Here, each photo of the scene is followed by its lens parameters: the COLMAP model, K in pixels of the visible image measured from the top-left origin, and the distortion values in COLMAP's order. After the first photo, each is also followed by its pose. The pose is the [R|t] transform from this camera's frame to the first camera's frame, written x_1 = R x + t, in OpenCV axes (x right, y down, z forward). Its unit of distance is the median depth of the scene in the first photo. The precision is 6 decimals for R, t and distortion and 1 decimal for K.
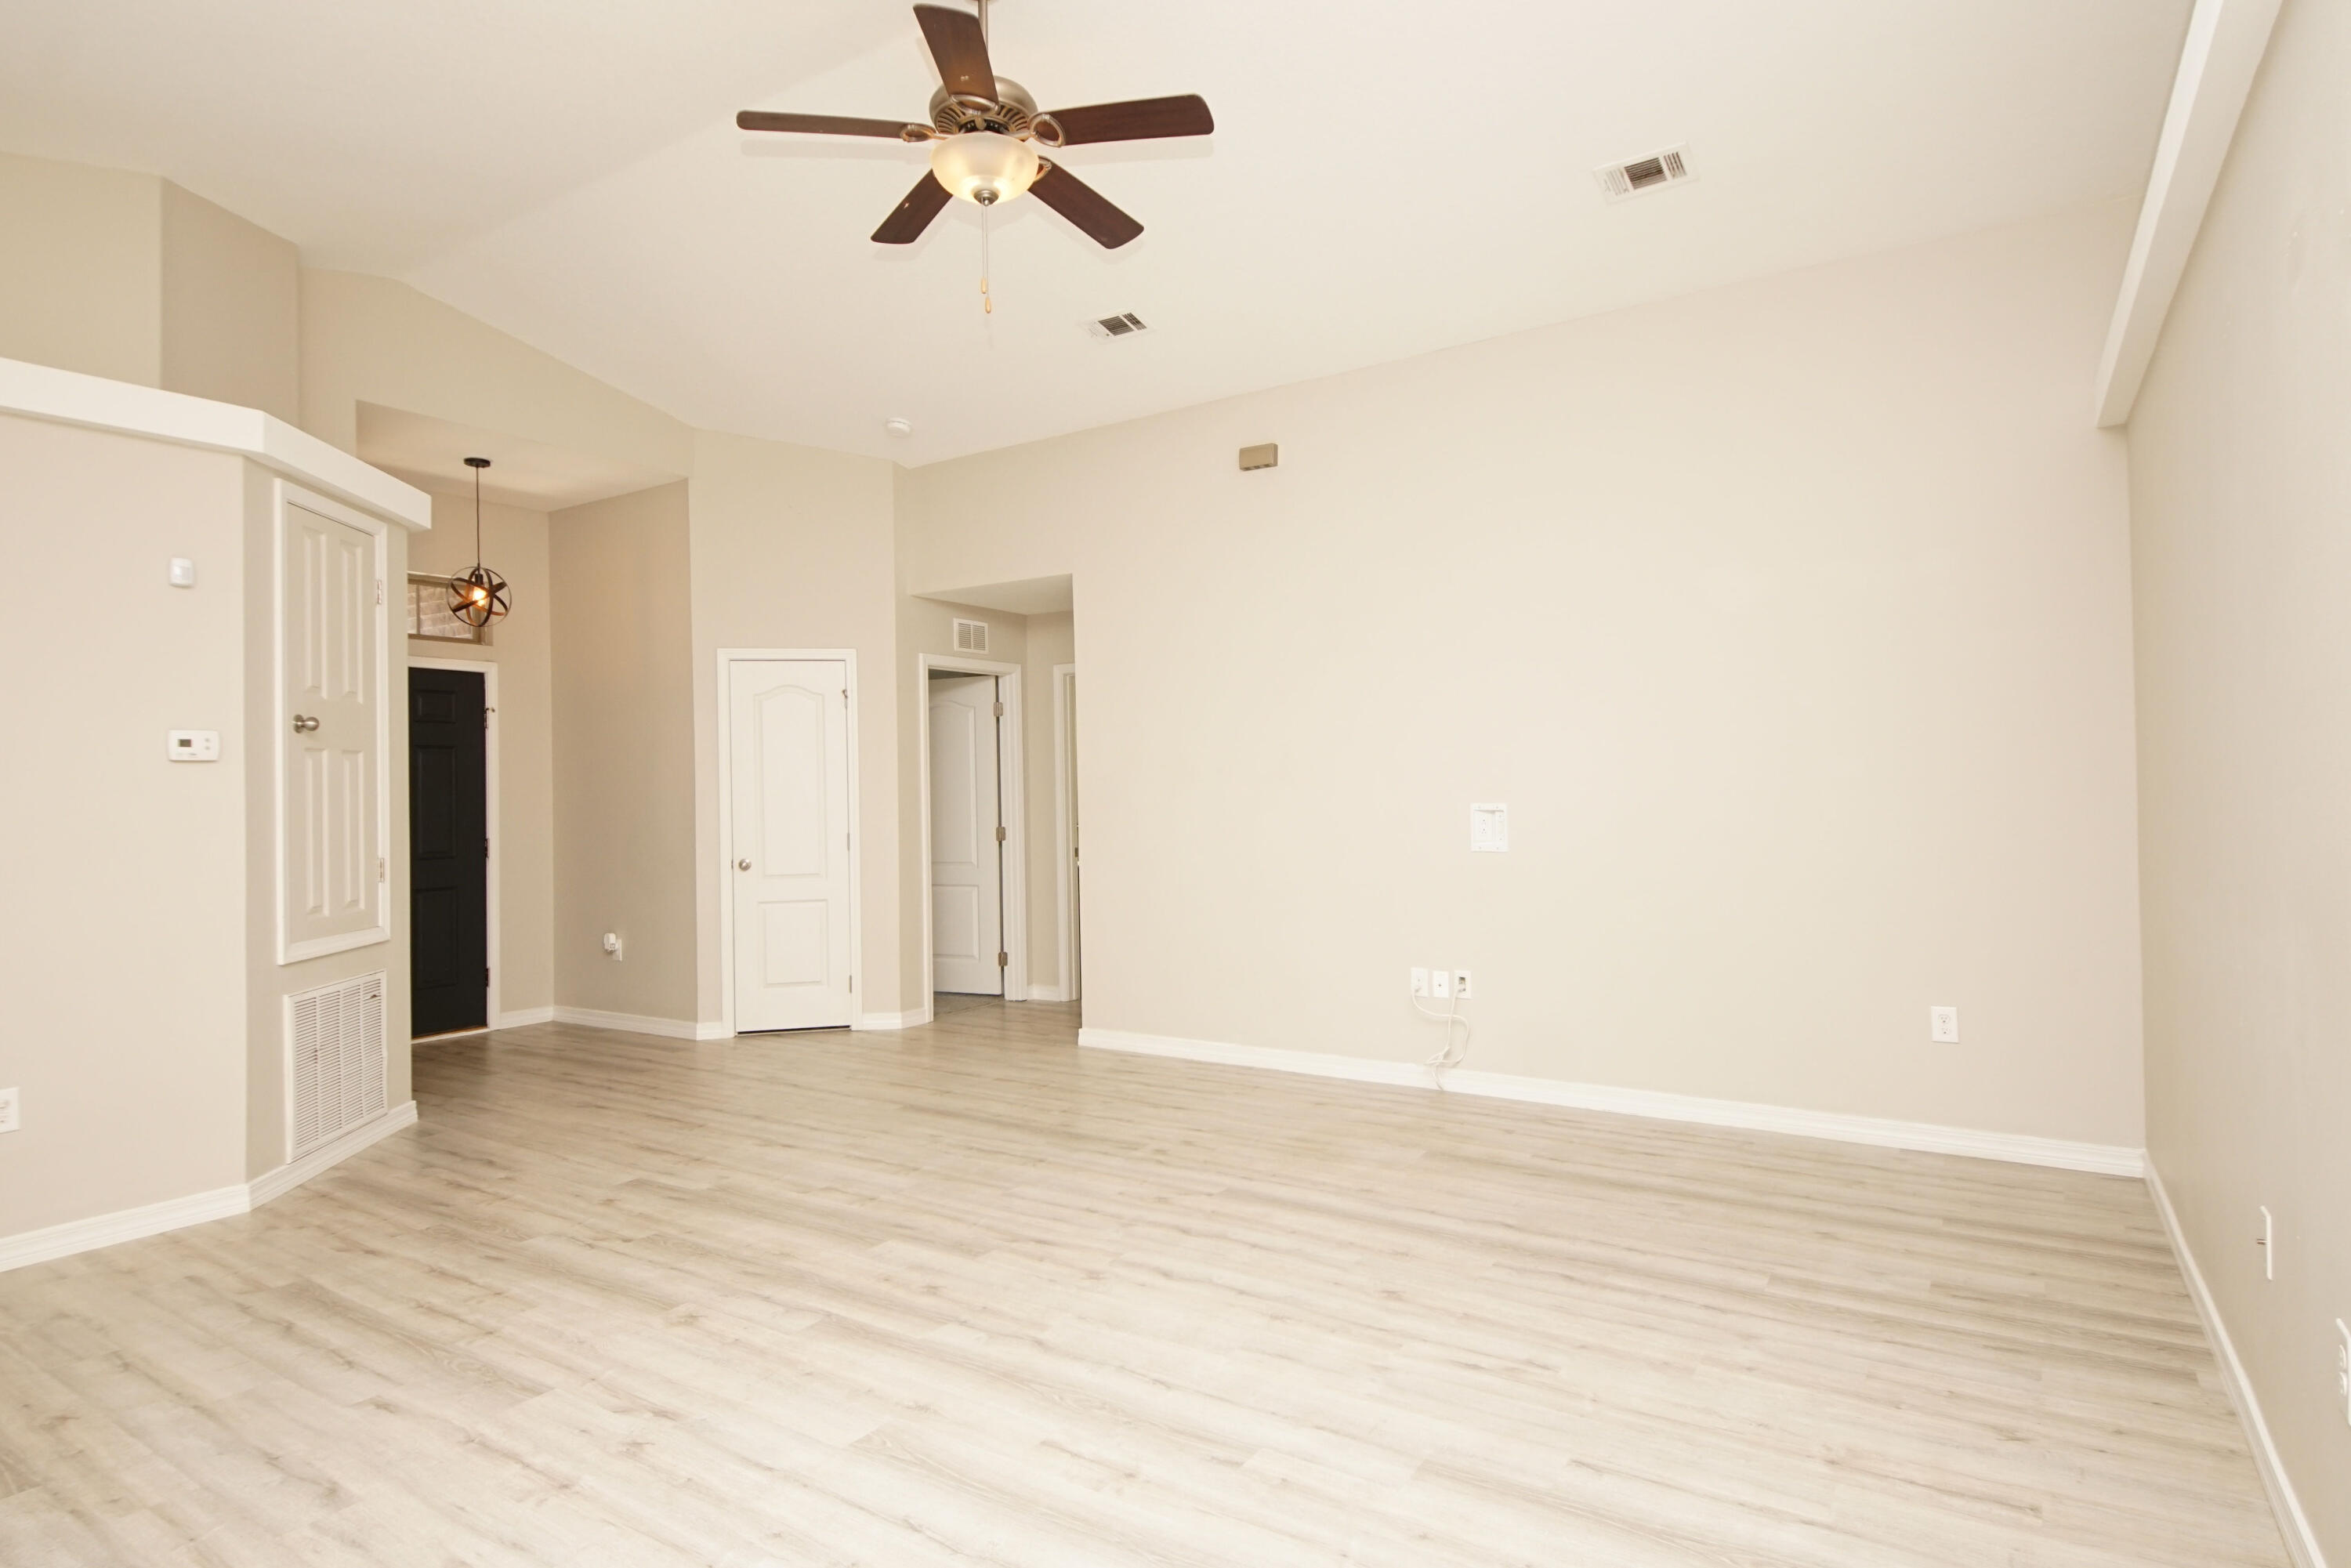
lens RADIAL K [[1247.0, 0, 1157.3], [0, 1247.0, 776.7], [0, 0, 1]] dist [0.045303, -0.036998]
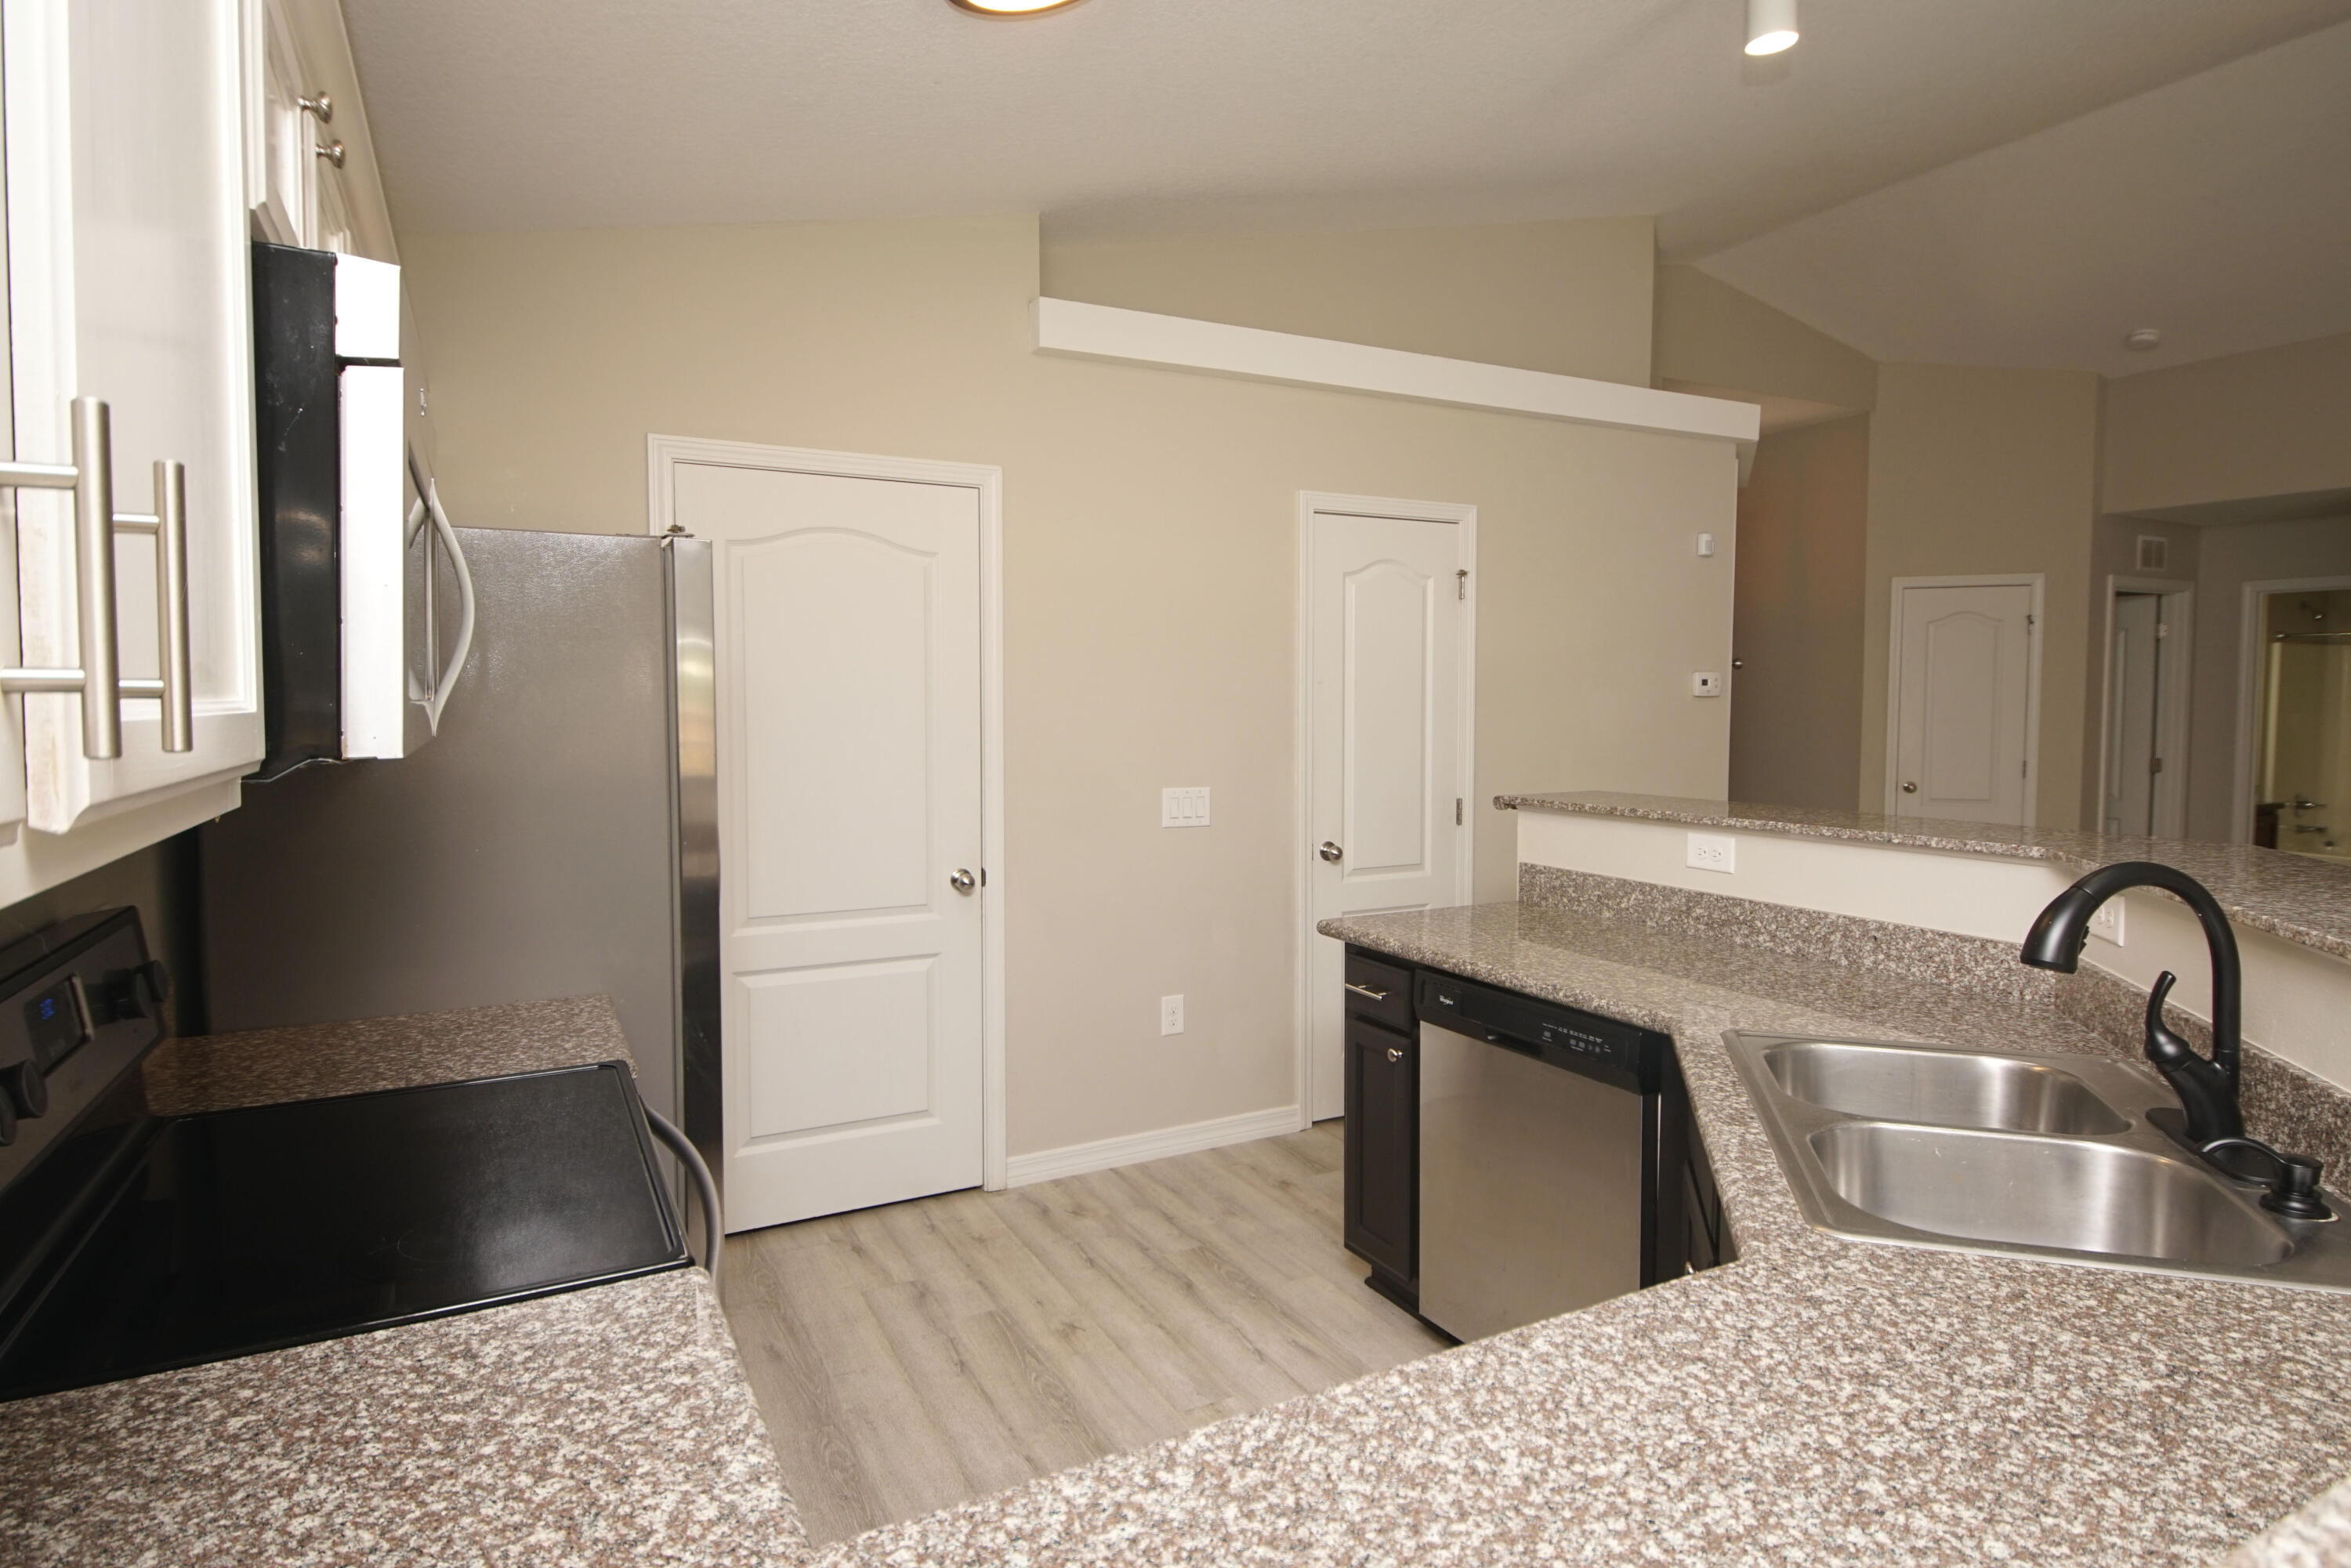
lens RADIAL K [[1281.6, 0, 1175.5], [0, 1281.6, 784.0], [0, 0, 1]] dist [-0.003558, -0.001102]
pose [[0.877180, 0.053635, -0.477156, -0.624105], [-0.012072, 0.995891, 0.089752, -0.034161], [0.480010, -0.072968, 0.874223, -0.387120]]
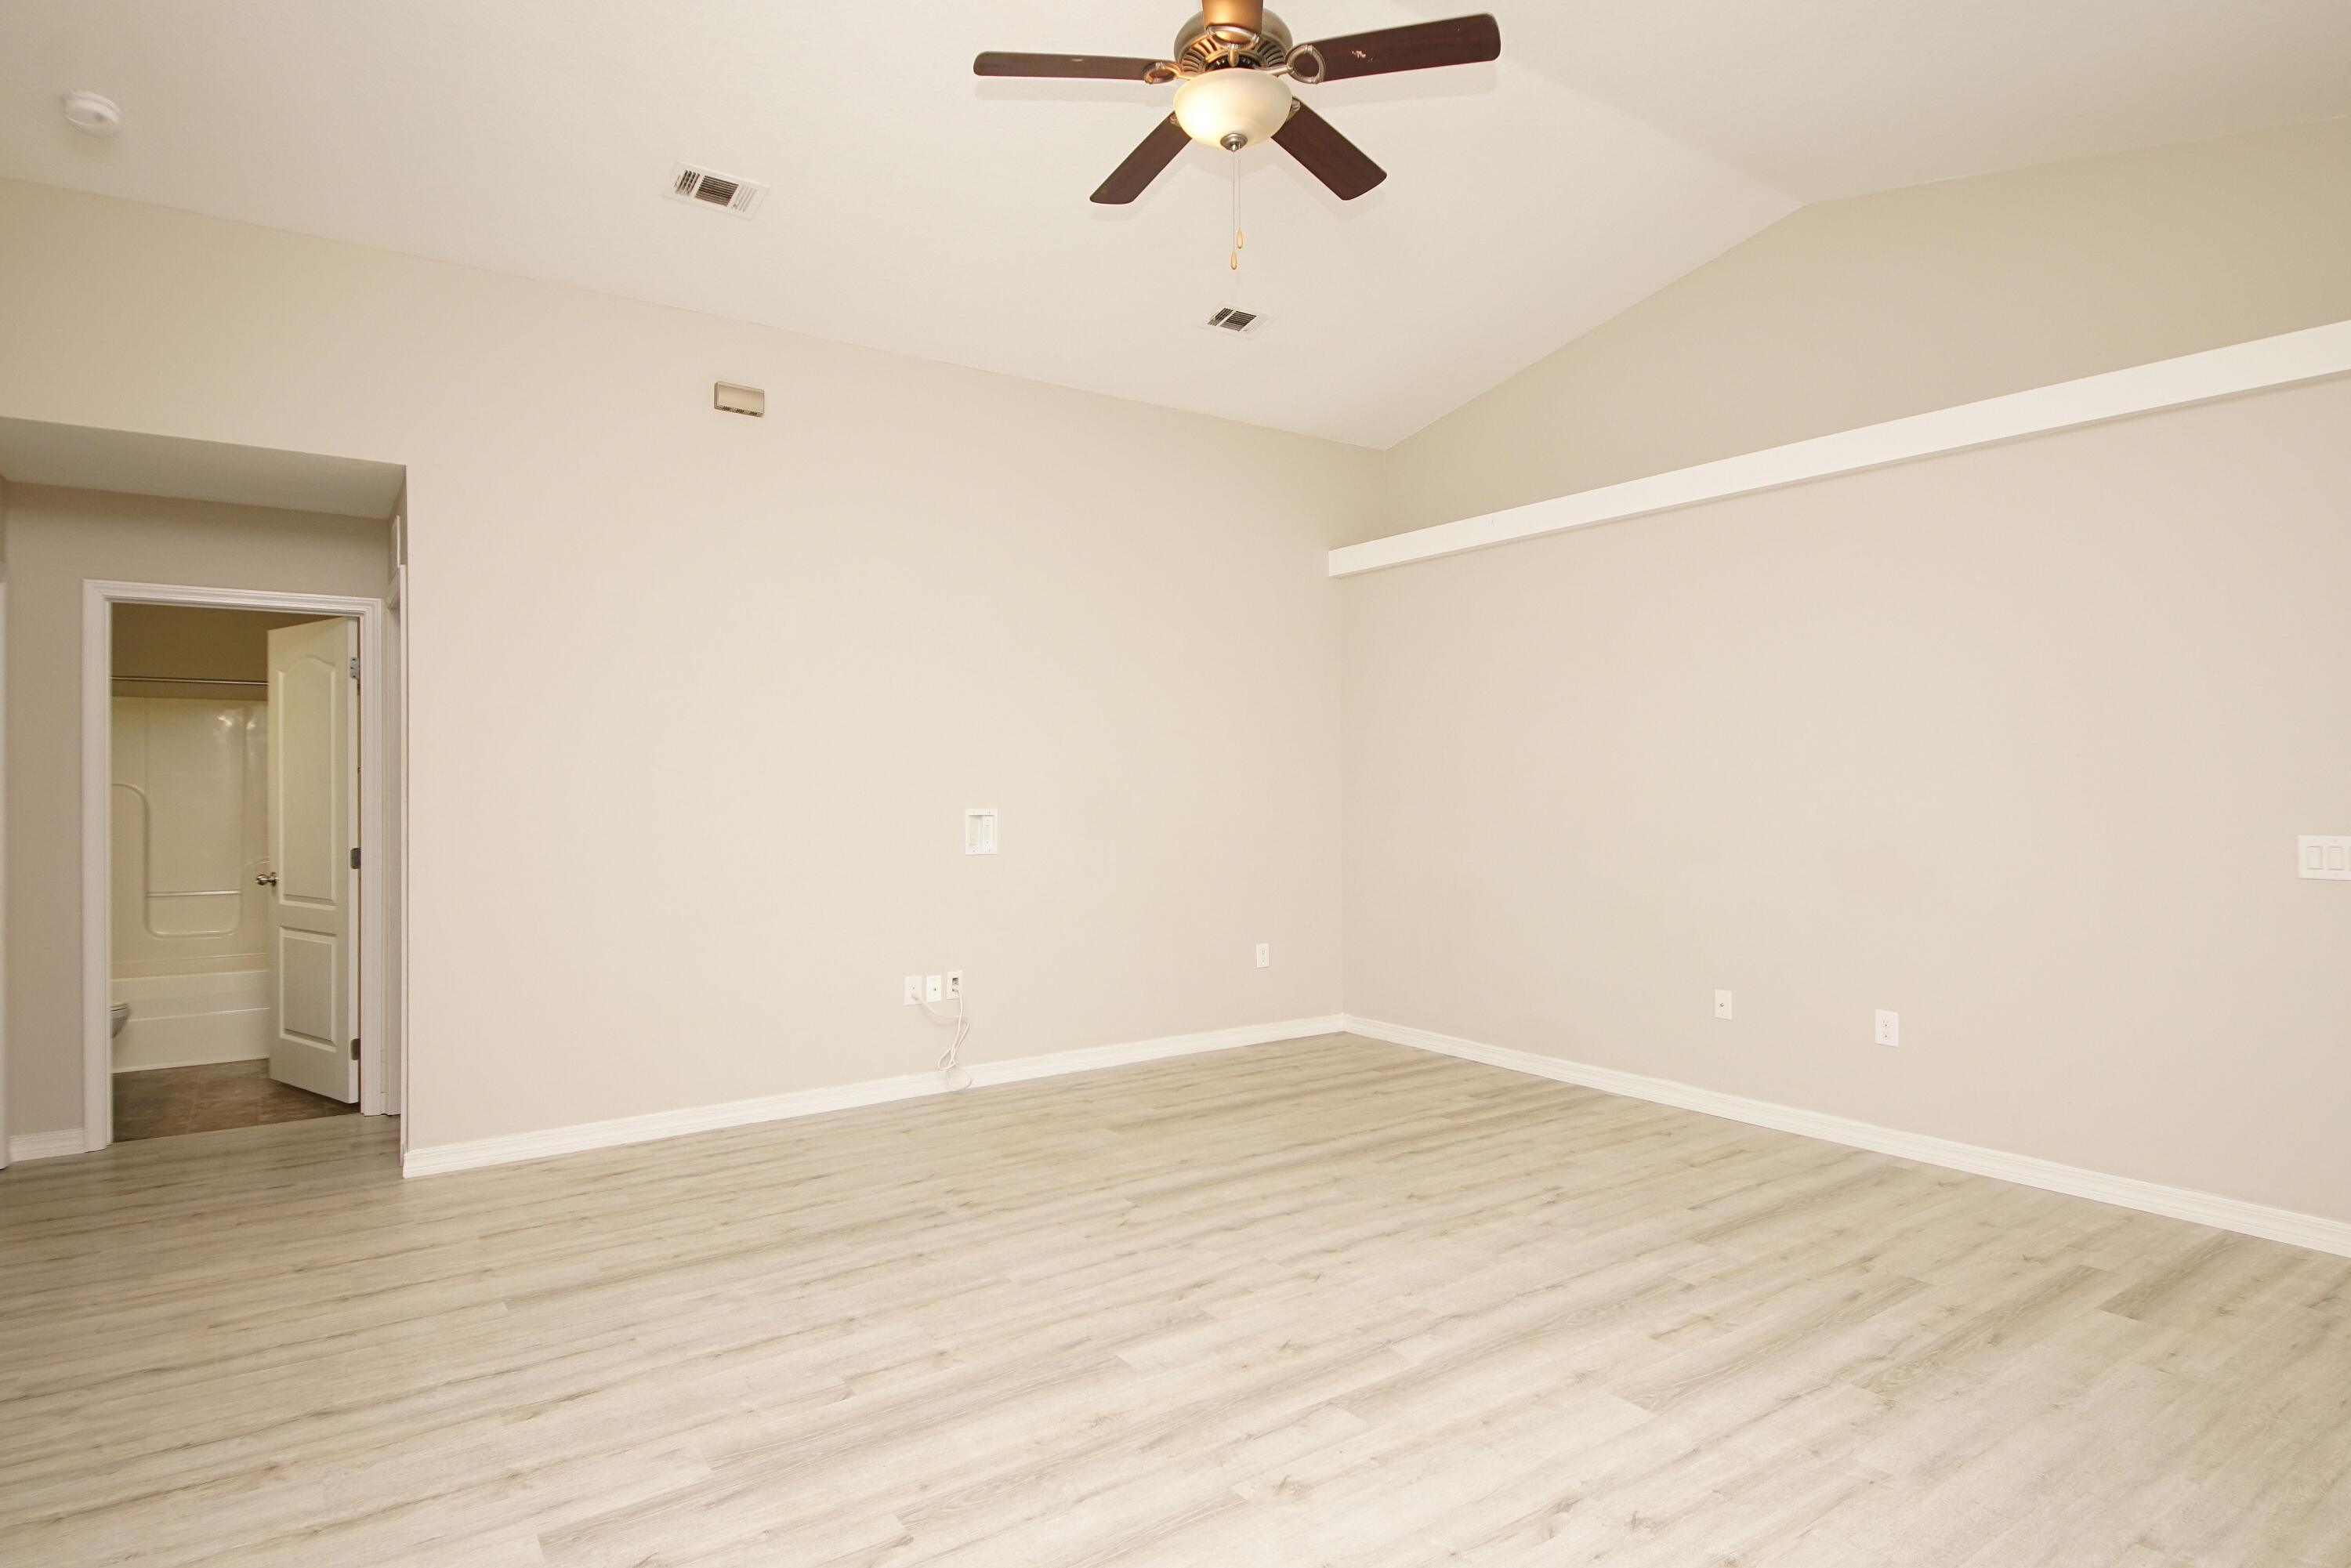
lens RADIAL K [[1247.0, 0, 1157.3], [0, 1247.0, 776.7], [0, 0, 1]] dist [0.045303, -0.036998]
pose [[0.377053, 0.021225, 0.925948, -0.892969], [-0.014353, 0.999751, -0.017072, 0.013924], [-0.926080, -0.006853, 0.377264, 0.634797]]
